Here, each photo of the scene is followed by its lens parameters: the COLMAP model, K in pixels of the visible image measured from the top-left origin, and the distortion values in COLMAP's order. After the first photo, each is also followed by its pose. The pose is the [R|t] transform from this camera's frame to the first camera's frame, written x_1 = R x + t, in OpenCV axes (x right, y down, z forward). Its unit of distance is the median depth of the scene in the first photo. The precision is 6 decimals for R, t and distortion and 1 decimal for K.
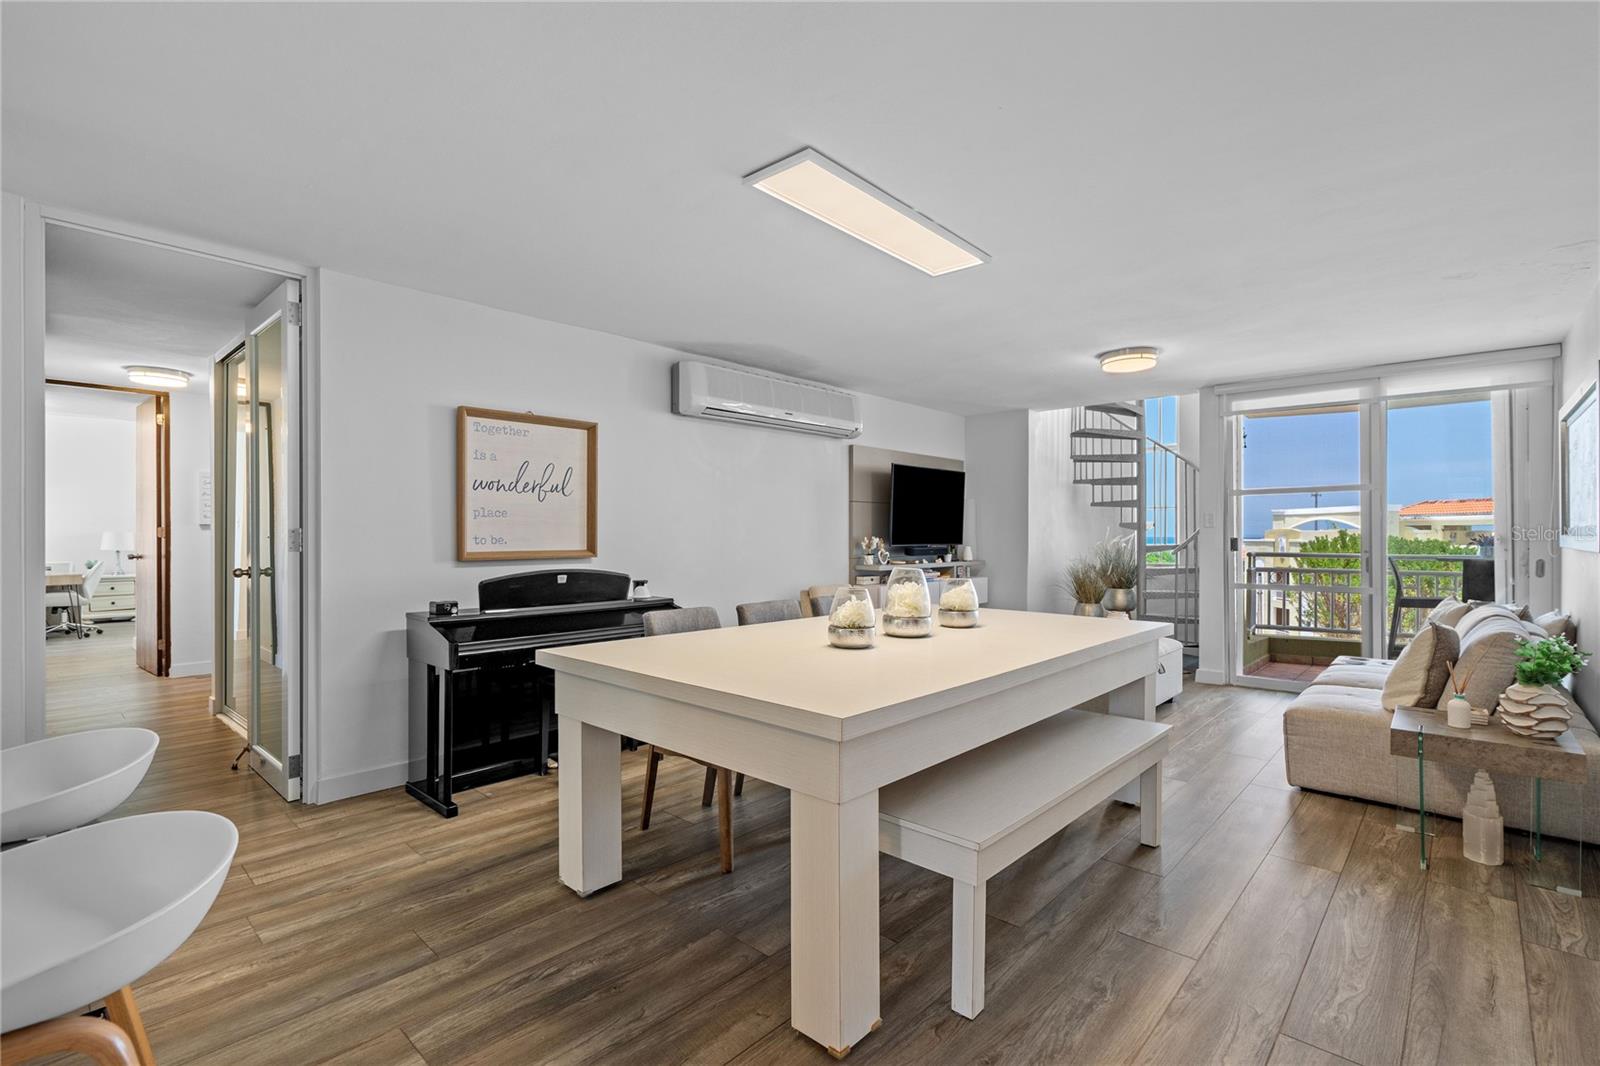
lens RADIAL K [[733.1, 0, 795.0], [0, 733.1, 530.8], [0, 0, 1]] dist [-0.001419, 0.000137]
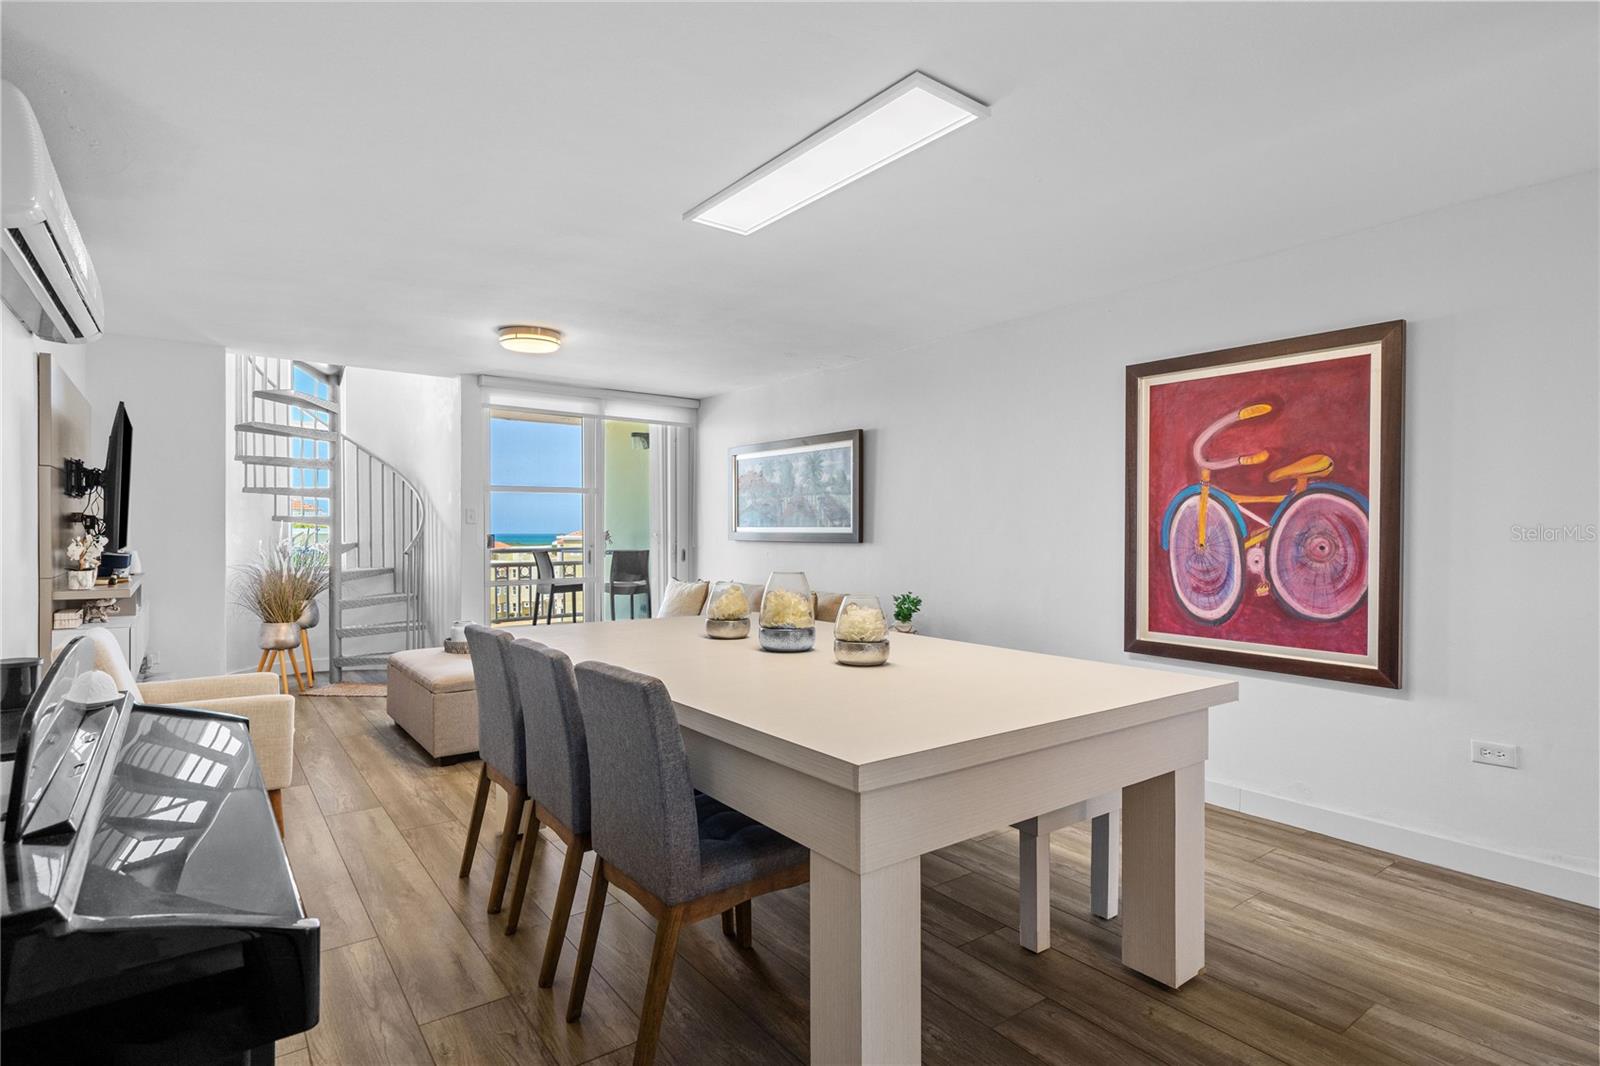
lens RADIAL K [[808.5, 0, 800.0], [0, 808.5, 533.0], [0, 0, 1]] dist [-0.000041, -0.000100]
pose [[0.181295, -0.002279, 0.983426, -0.318496], [-0.007446, 0.999965, 0.003690, 0.000196], [-0.983401, -0.007991, 0.181272, 0.331712]]
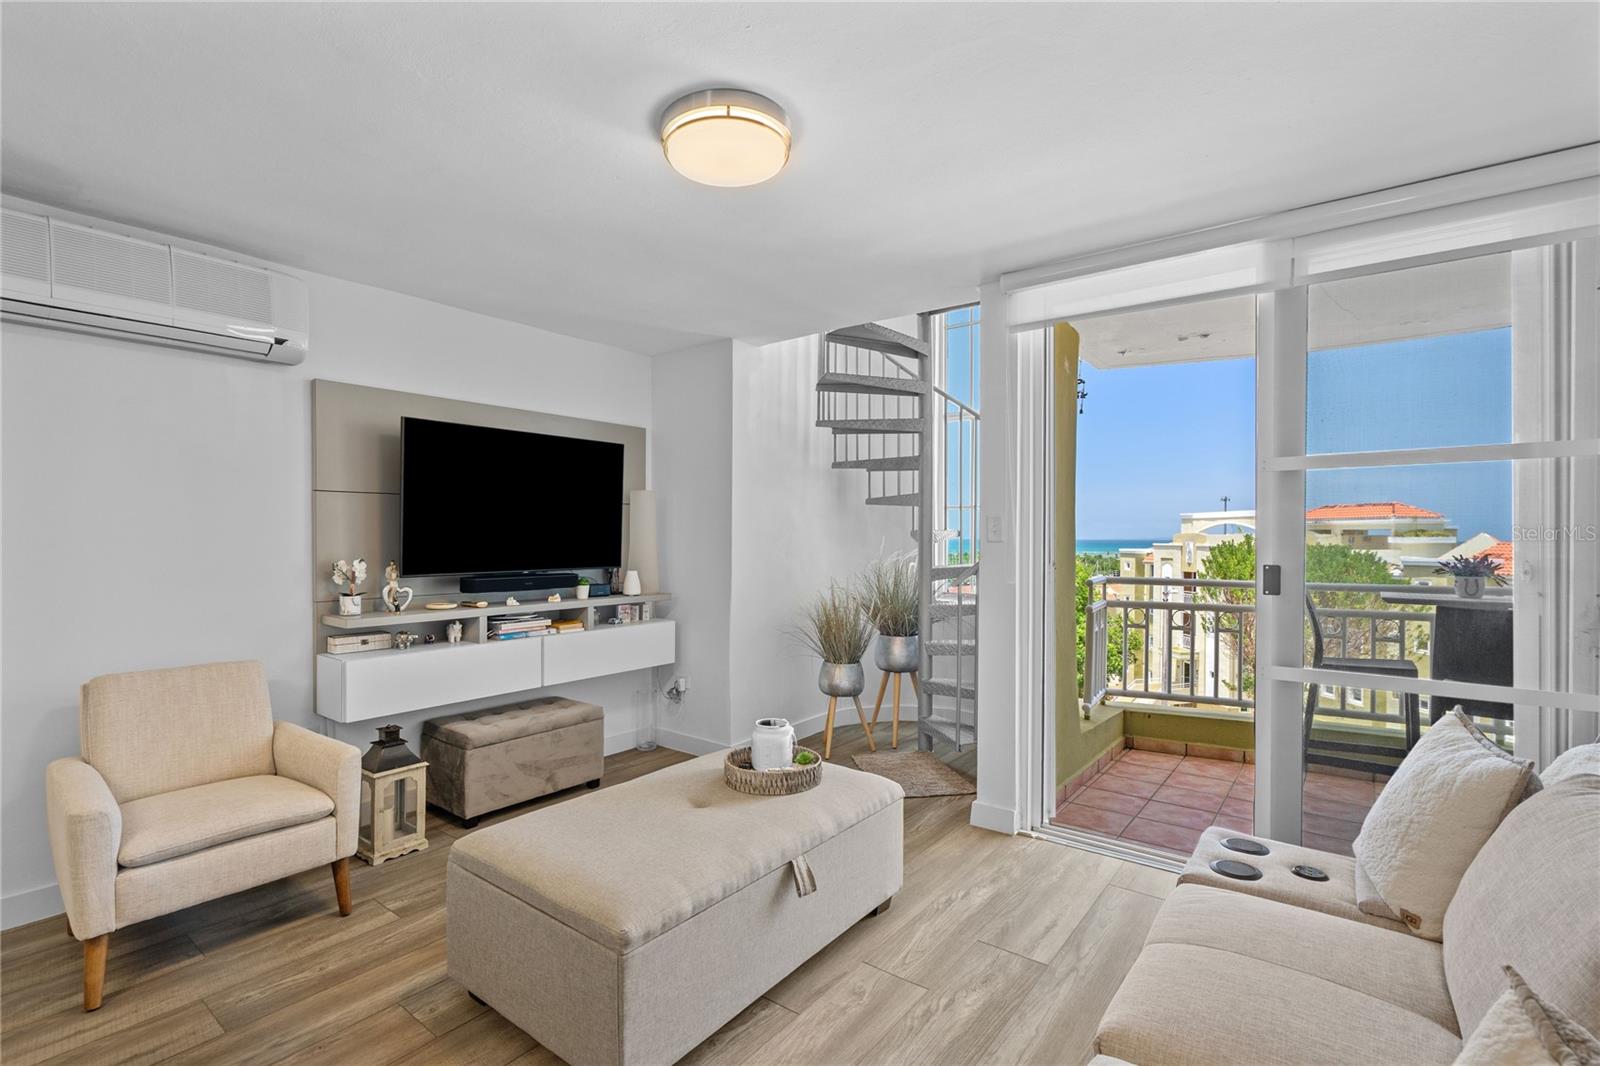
lens RADIAL K [[744.4, 0, 795.3], [0, 744.4, 538.5], [0, 0, 1]] dist [-0.012112, -0.000354]
pose [[0.995822, -0.000213, 0.091318, 0.308773], [-0.000372, 0.999980, 0.006390, -0.008512], [-0.091317, -0.006397, 0.995801, 0.390548]]
